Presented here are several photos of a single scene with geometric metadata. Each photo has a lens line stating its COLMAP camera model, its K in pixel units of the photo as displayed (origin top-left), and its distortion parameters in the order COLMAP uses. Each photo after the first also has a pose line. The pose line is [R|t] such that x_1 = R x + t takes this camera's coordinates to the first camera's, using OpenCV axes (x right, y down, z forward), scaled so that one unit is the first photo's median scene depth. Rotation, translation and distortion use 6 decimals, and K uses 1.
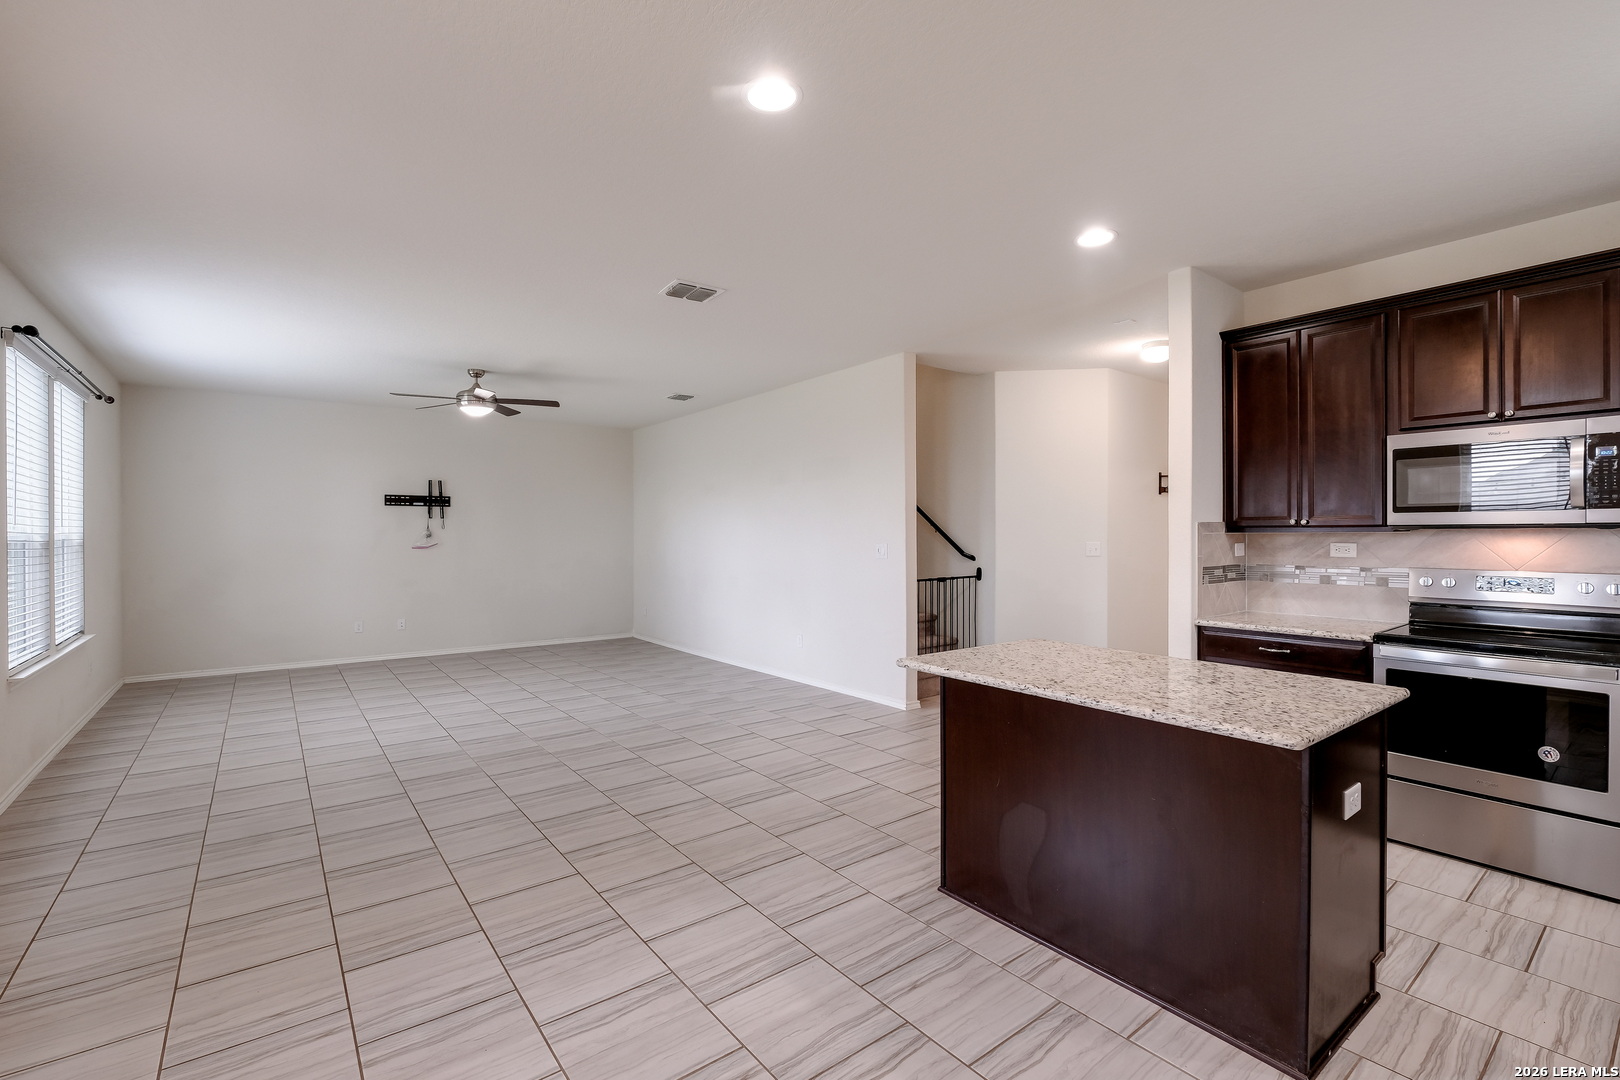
lens RADIAL K [[717.5, 0, 810.0], [0, 717.5, 540.0], [0, 0, 1]] dist [-0.011964, 0.000044]
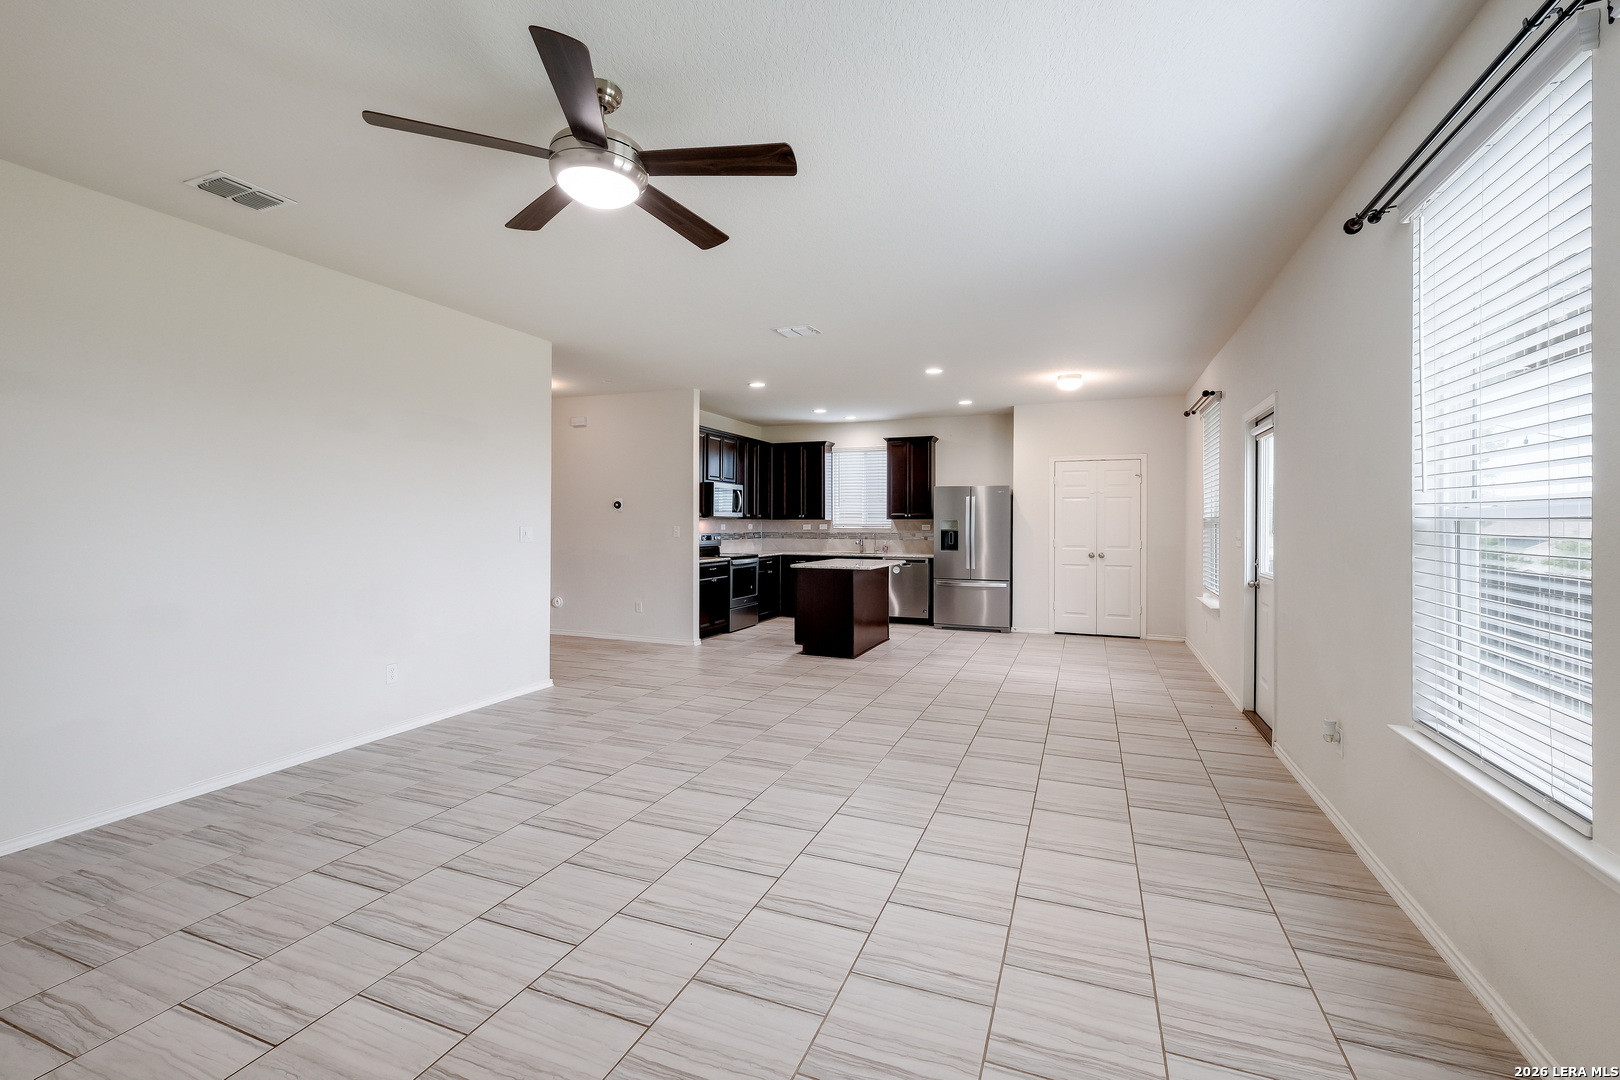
lens RADIAL K [[690.4, 0, 808.6], [0, 690.4, 523.4], [0, 0, 1]] dist [-0.002545, -0.000355]
pose [[-0.509830, 0.002133, 0.860273, -1.034776], [0.005831, 0.999983, 0.000977, 0.002205], [-0.860256, 0.005514, -0.509833, 1.335505]]
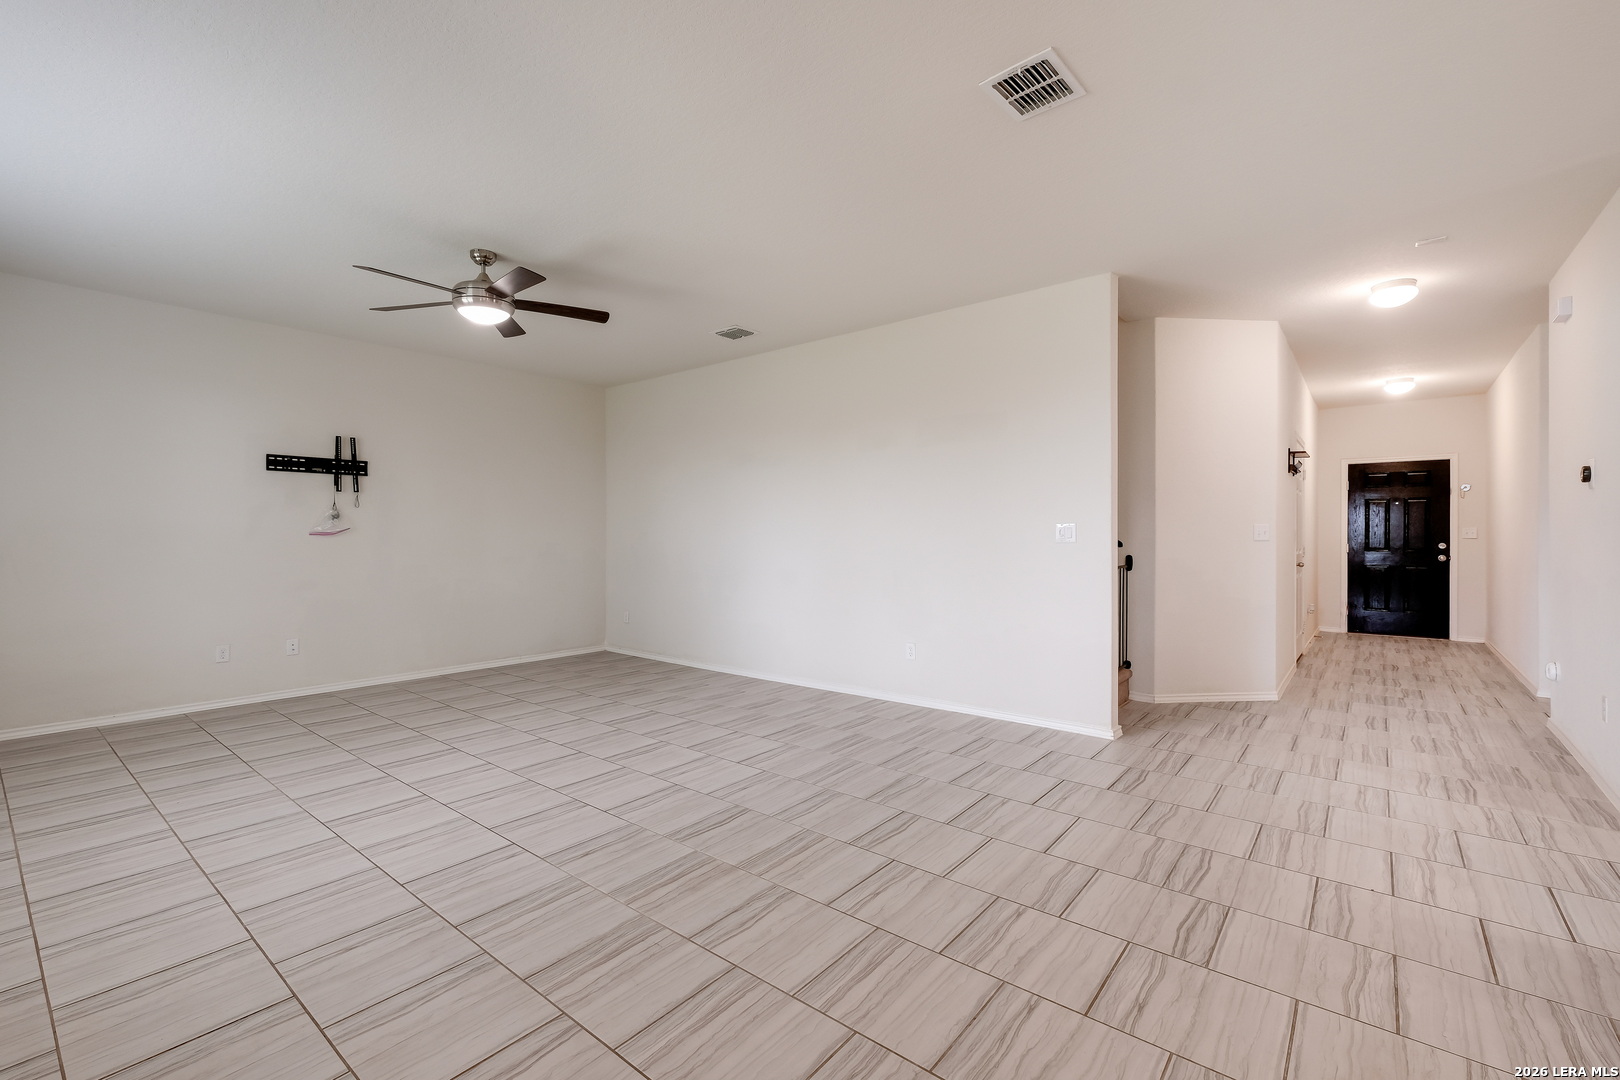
lens RADIAL K [[697.3, 0, 810.0], [0, 697.3, 540.0], [0, 0, 1]] dist [0.000030, 0.000913]
pose [[0.972845, -0.000377, 0.231458, -0.396536], [0.000332, 1.000000, 0.000232, 0.026812], [-0.231458, -0.000149, 0.972845, 0.389747]]
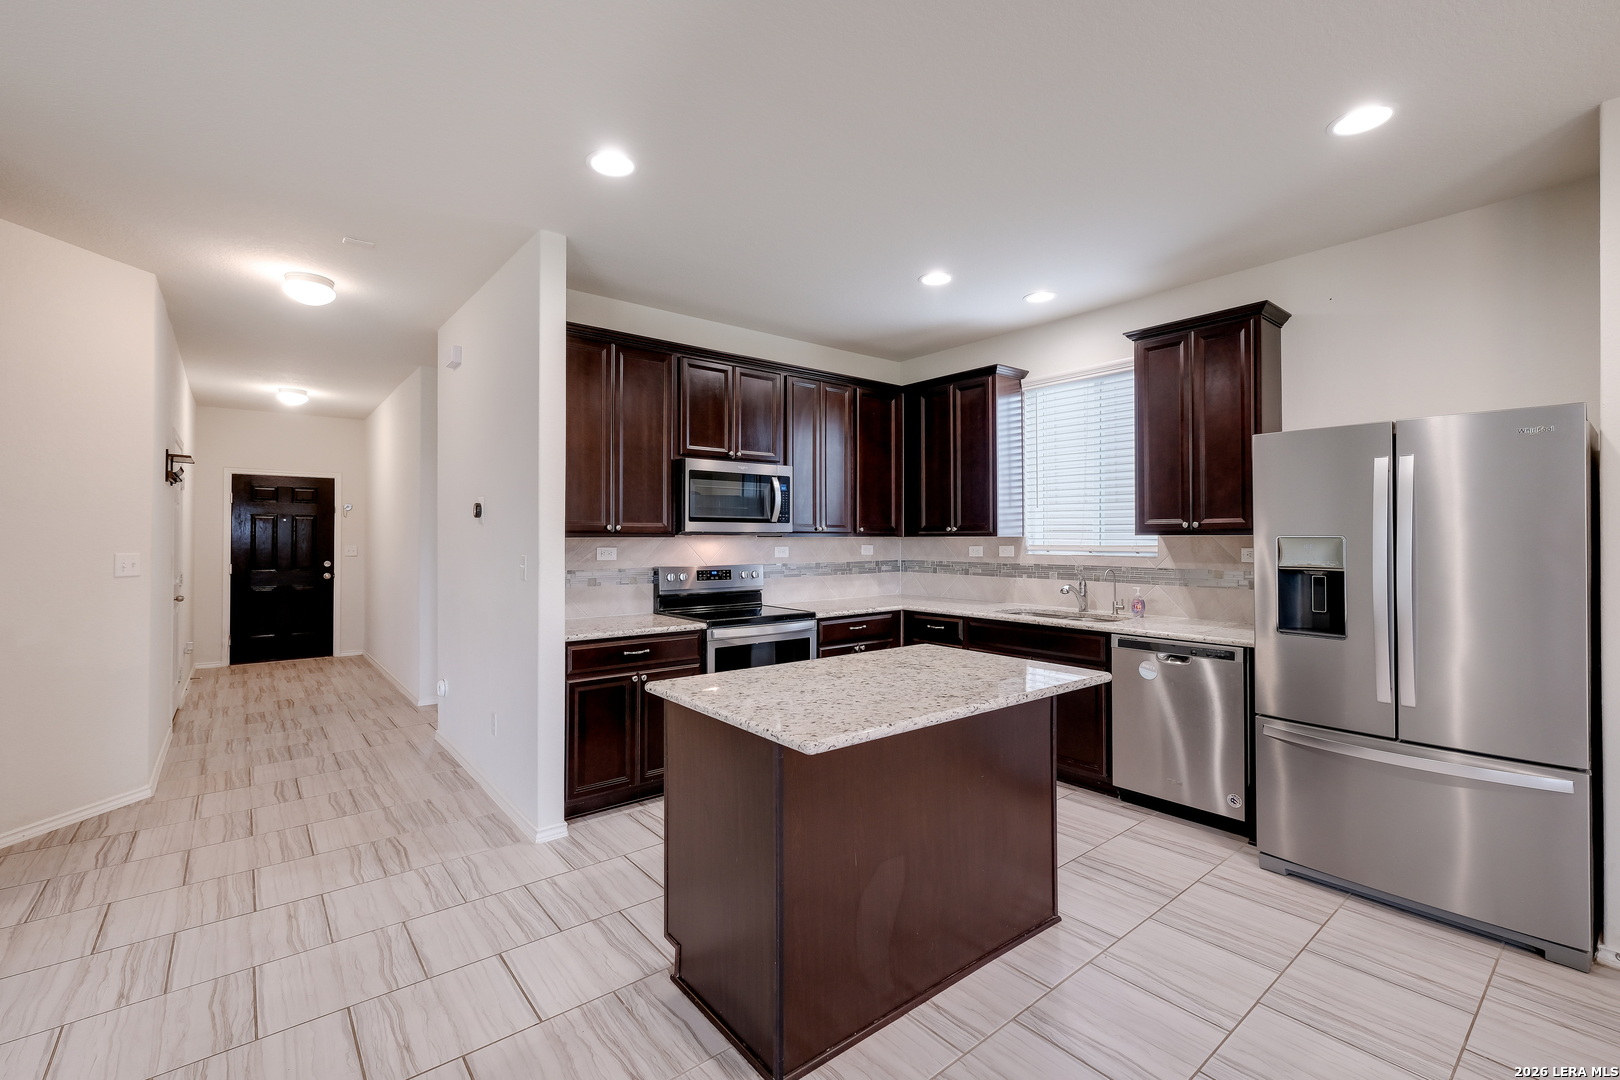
lens RADIAL K [[697.6, 0, 808.5], [0, 697.6, 530.6], [0, 0, 1]] dist [-0.000324, 0.000900]
pose [[-0.029577, 0.014943, 0.999451, -0.254638], [0.008699, 0.999854, -0.014691, -0.002604], [-0.999525, 0.008260, -0.029703, 0.551480]]
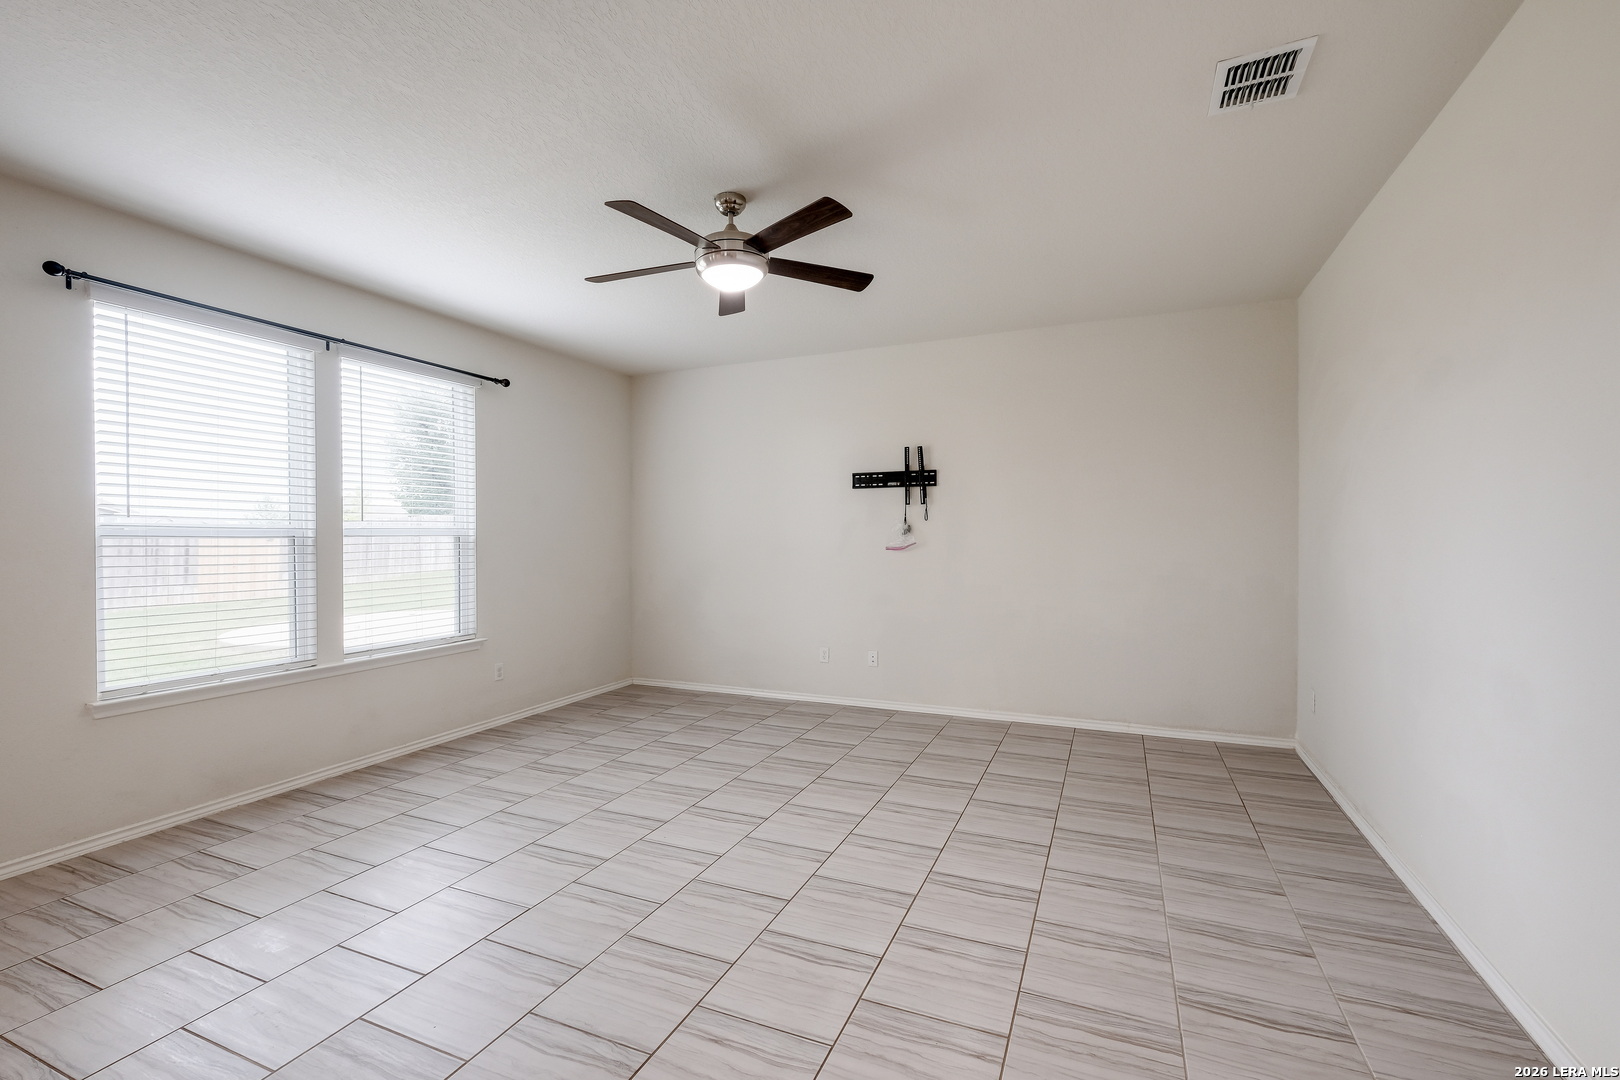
lens RADIAL K [[700.1, 0, 813.8], [0, 700.1, 539.7], [0, 0, 1]] dist [-0.000272, 0.000204]
pose [[0.485192, 0.003230, -0.874402, -0.007247], [-0.002406, 0.999994, 0.002359, 0.001404], [0.874405, 0.000959, 0.485197, 0.989929]]
